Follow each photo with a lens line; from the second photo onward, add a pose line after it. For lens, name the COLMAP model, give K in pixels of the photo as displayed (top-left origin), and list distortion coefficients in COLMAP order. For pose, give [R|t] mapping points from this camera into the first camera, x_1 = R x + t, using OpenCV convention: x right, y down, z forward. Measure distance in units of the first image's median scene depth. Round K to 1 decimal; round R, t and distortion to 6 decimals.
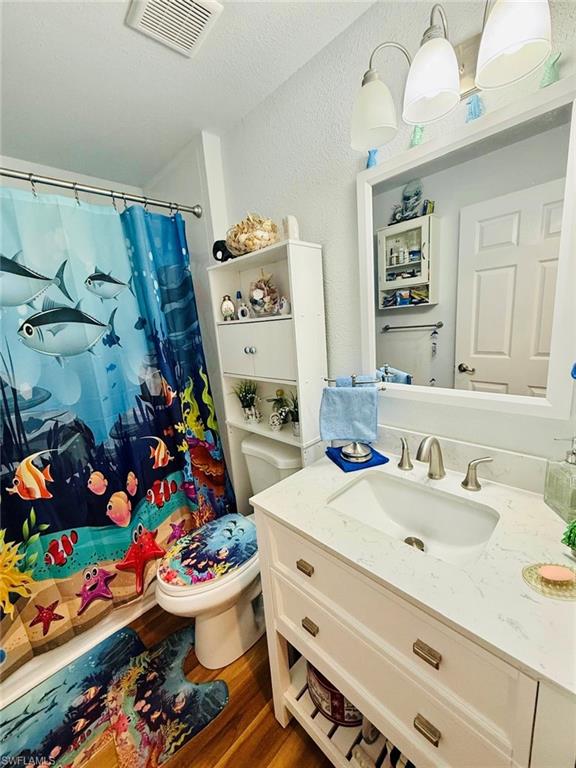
lens RADIAL K [[305.1, 0, 289.9], [0, 305.1, 383.3], [0, 0, 1]] dist [-0.000223, 0.000357]
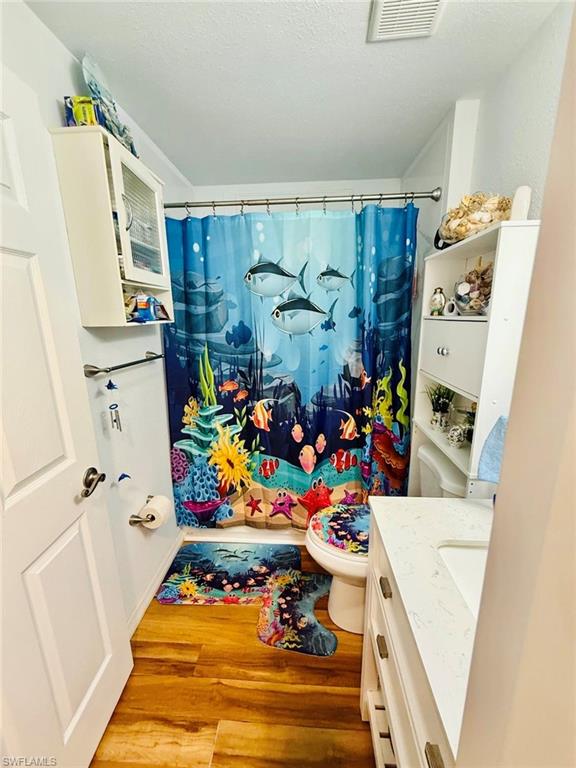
lens RADIAL K [[305.1, 0, 288.1], [0, 305.1, 383.8], [0, 0, 1]] dist [-0.000223, 0.000357]
pose [[0.666792, 0.229011, -0.709184, 0.235712], [-0.182376, 0.972823, 0.142672, -0.062714], [0.722584, 0.034206, 0.690437, 0.057508]]
